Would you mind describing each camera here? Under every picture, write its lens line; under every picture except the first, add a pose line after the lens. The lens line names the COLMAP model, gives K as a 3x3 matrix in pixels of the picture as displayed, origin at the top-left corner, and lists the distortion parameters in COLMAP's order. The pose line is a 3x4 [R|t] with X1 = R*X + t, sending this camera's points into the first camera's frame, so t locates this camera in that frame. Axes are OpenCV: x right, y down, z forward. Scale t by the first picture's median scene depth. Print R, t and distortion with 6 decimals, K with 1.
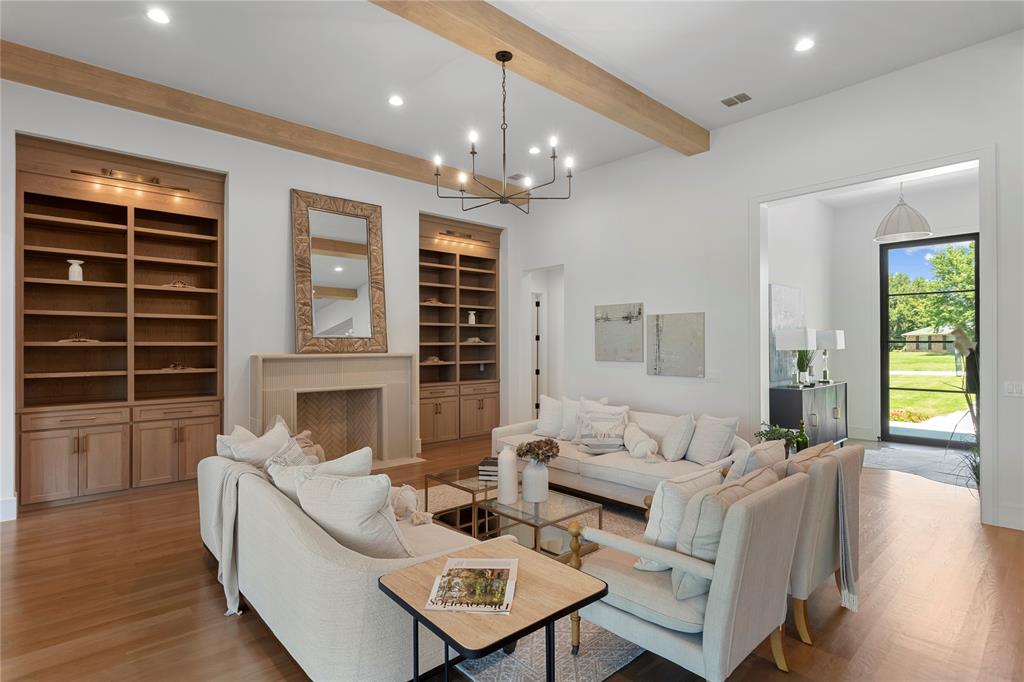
lens RADIAL K [[513.8, 0, 510.1], [0, 513.8, 344.1], [0, 0, 1]] dist [-0.002744, 0.000391]
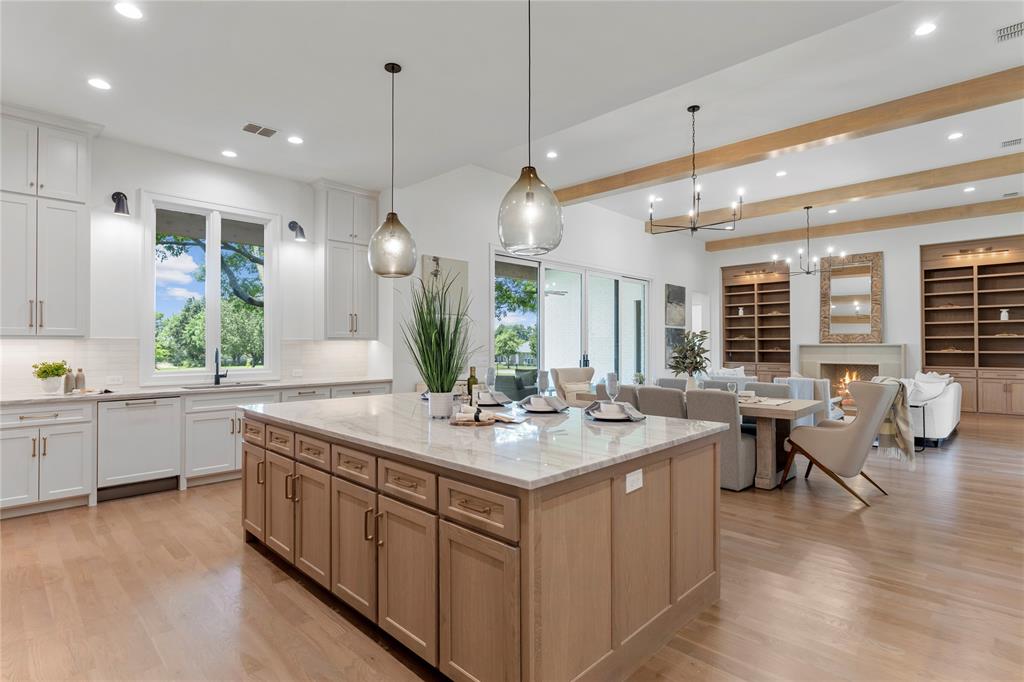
lens RADIAL K [[509.0, 0, 509.0], [0, 509.0, 339.0], [0, 0, 1]] dist [-0.003581, 0.000604]
pose [[0.055043, -0.007665, -0.998455, 1.472327], [0.004717, 0.999961, -0.007416, 0.010950], [0.998473, -0.004301, 0.055077, -0.290442]]
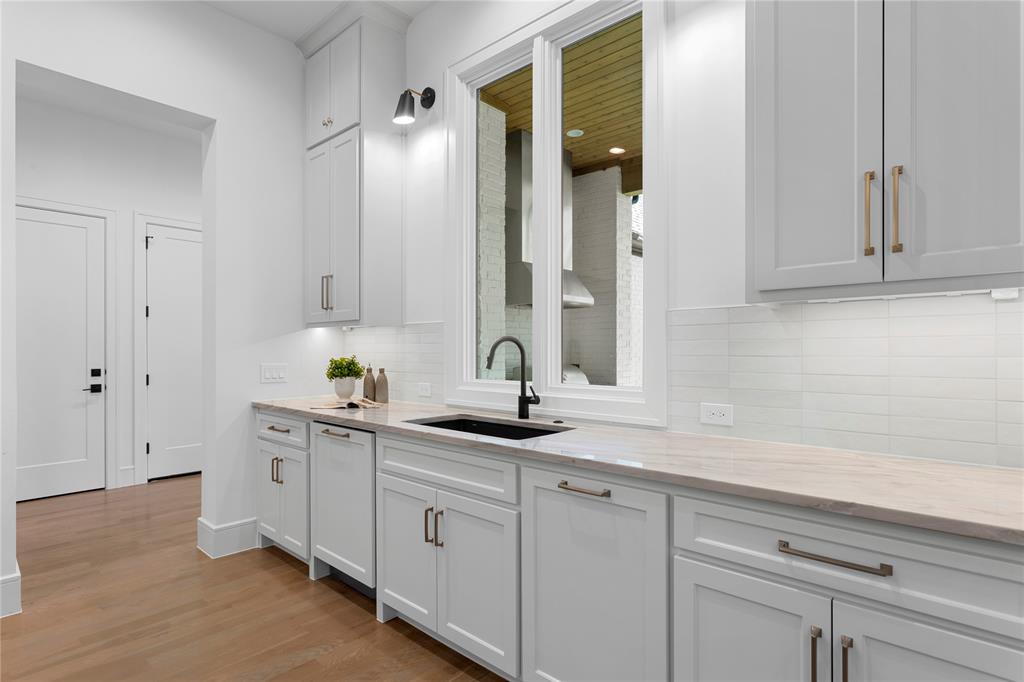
lens RADIAL K [[523.6, 0, 511.6], [0, 523.6, 346.8], [0, 0, 1]] dist [-0.003644, 0.000126]
pose [[-0.995157, 0.003584, -0.098231, 0.539806], [0.004112, 0.999978, -0.005170, 0.029086], [0.098210, -0.005549, -0.995150, -0.345640]]
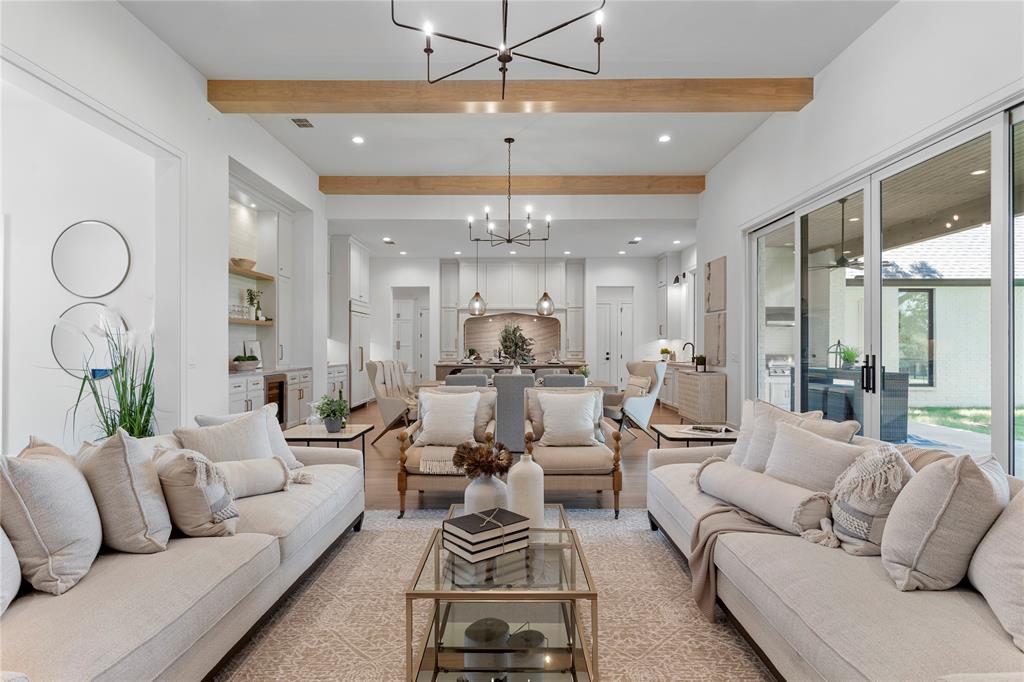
lens RADIAL K [[523.6, 0, 511.6], [0, 523.6, 346.8], [0, 0, 1]] dist [-0.003644, 0.000126]
pose [[-0.737611, 0.004245, 0.675213, -0.280706], [0.001444, 0.999988, -0.004710, 0.040151], [-0.675225, -0.002499, -0.737608, 0.990846]]
